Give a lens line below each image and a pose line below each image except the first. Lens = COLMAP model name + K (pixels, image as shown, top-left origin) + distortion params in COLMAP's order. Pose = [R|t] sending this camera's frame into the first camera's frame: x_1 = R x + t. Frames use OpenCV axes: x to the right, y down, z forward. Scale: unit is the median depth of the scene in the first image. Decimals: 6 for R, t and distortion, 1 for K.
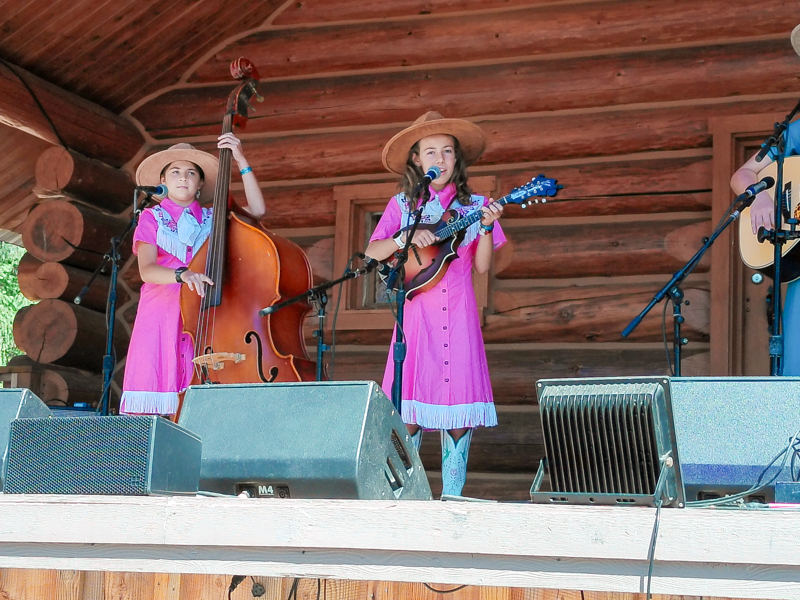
lens RADIAL K [[1657.3, 0, 400.0], [0, 1657.3, 300.0], [0, 0, 1]] dist [0.184290, -0.504363]
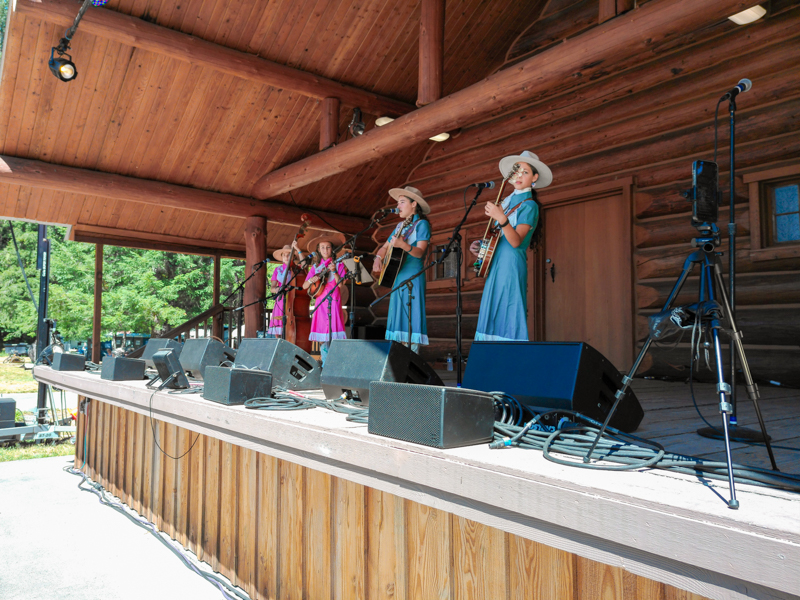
lens RADIAL K [[616.6, 0, 401.0], [0, 616.6, 289.6], [0, 0, 1]] dist [0.046832, -0.046226]
pose [[0.885841, -0.070016, -0.458676, 0.426879], [0.098281, 0.994433, 0.038012, -0.026753], [0.453461, -0.078751, 0.887790, 0.057236]]
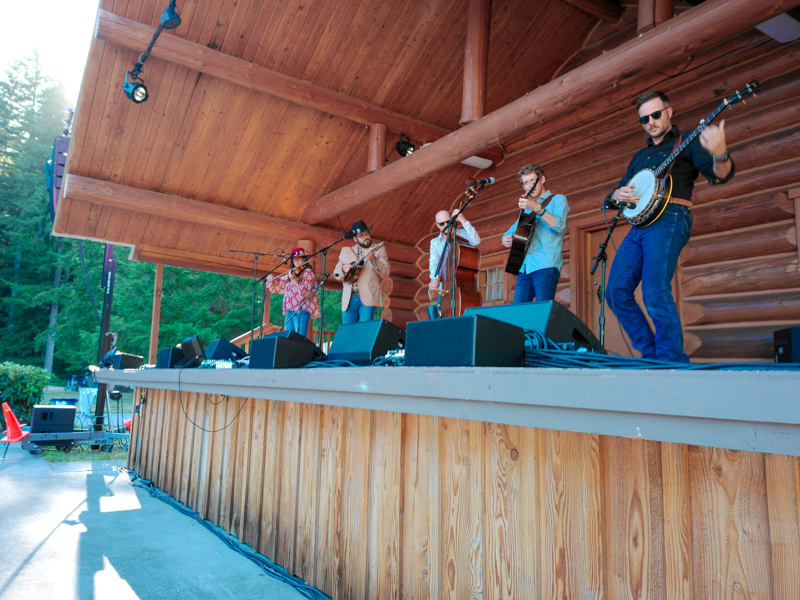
lens RADIAL K [[607.7, 0, 400.0], [0, 607.7, 300.0], [0, 0, 1]] dist [0.074465, -0.091754]
pose [[0.851973, -0.080970, -0.517287, 0.432141], [0.077275, 0.996596, -0.028724, 0.018374], [0.517852, -0.015501, 0.855330, 0.044311]]
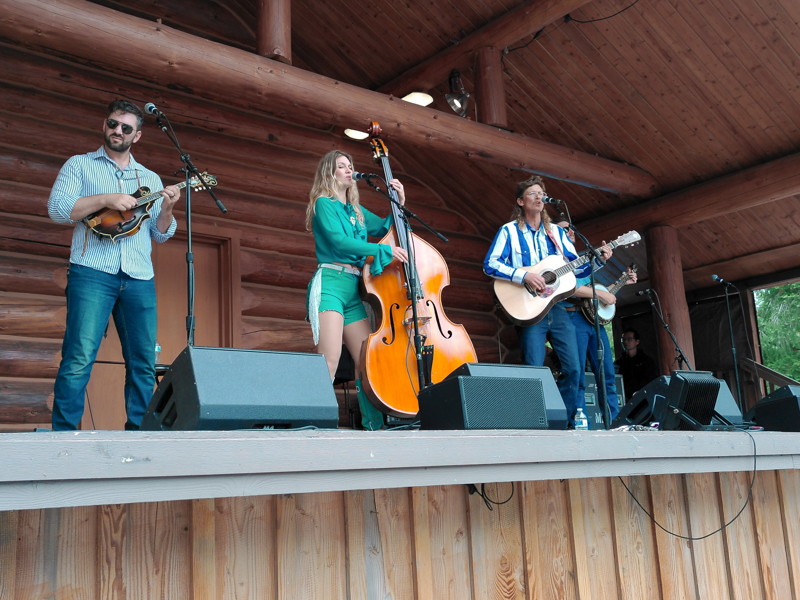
lens RADIAL K [[849.9, 0, 385.3], [0, 849.9, 302.5], [0, 0, 1]] dist [0.126891, -0.154489]
pose [[0.468307, 0.114281, 0.876144, -0.398316], [-0.081570, 0.992957, -0.085918, 0.033492], [-0.879793, -0.031231, 0.474331, 0.319674]]
